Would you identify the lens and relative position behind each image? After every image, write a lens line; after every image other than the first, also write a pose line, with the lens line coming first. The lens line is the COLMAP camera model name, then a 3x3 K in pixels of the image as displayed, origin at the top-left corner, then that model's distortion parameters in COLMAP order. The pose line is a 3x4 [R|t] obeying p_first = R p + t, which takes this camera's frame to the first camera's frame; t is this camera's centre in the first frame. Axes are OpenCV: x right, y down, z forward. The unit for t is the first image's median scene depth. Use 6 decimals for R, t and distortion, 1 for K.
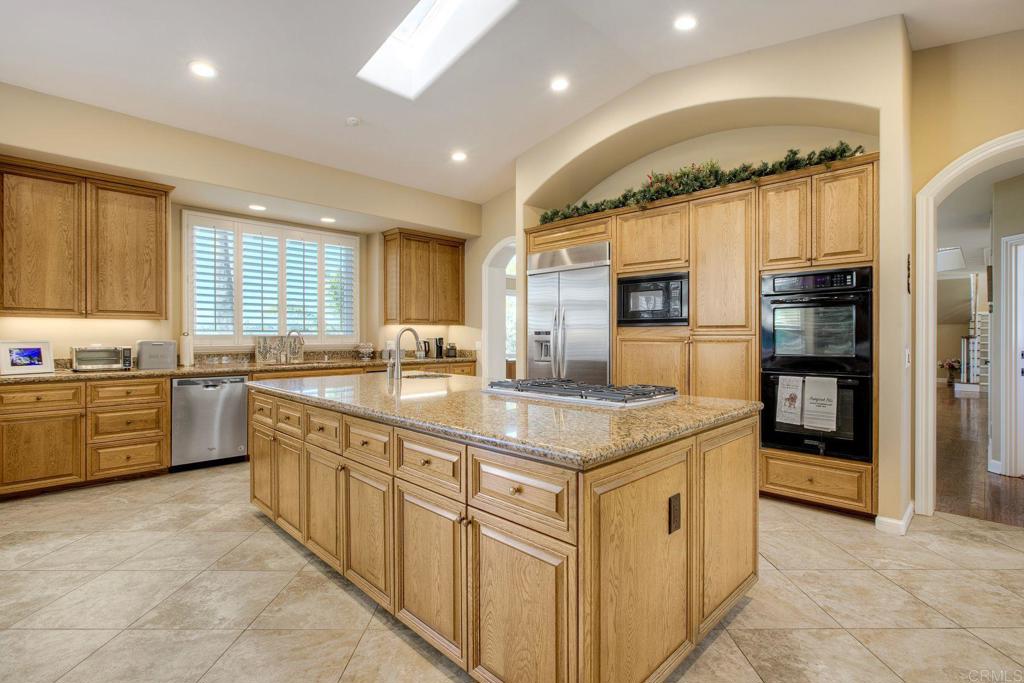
lens RADIAL K [[473.1, 0, 521.3], [0, 473.1, 337.2], [0, 0, 1]] dist [-0.004174, 0.000969]
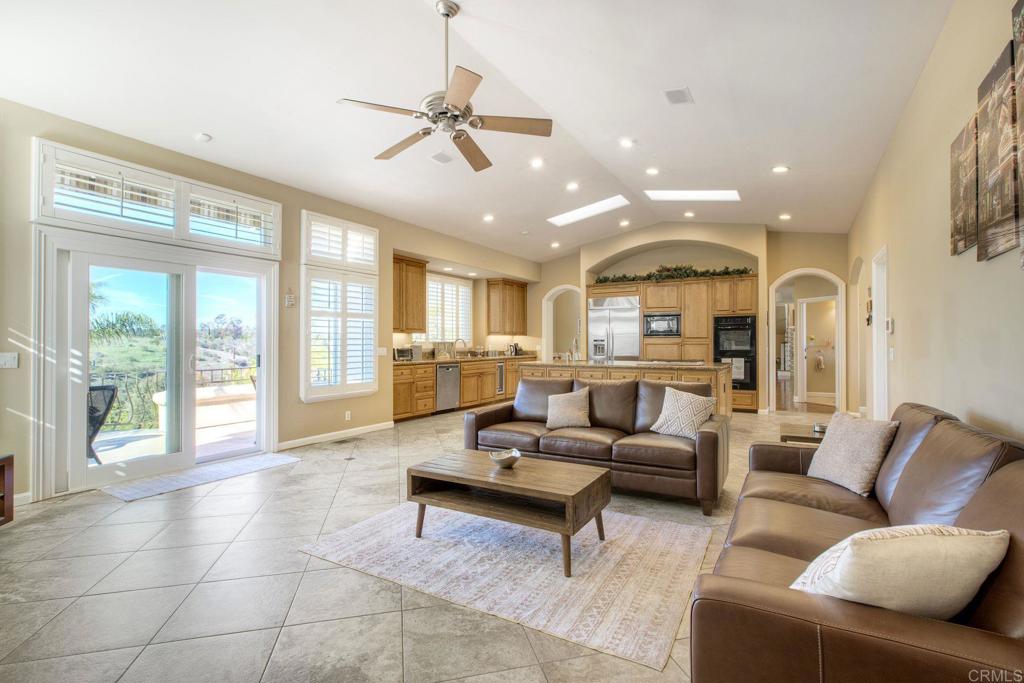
lens RADIAL K [[473.1, 0, 515.6], [0, 473.1, 338.0], [0, 0, 1]] dist [-0.004174, 0.000969]
pose [[0.970275, 0.001208, 0.242004, -0.837962], [0.001448, 0.999941, -0.010799, 0.001272], [-0.242002, 0.010828, 0.970215, -0.864148]]
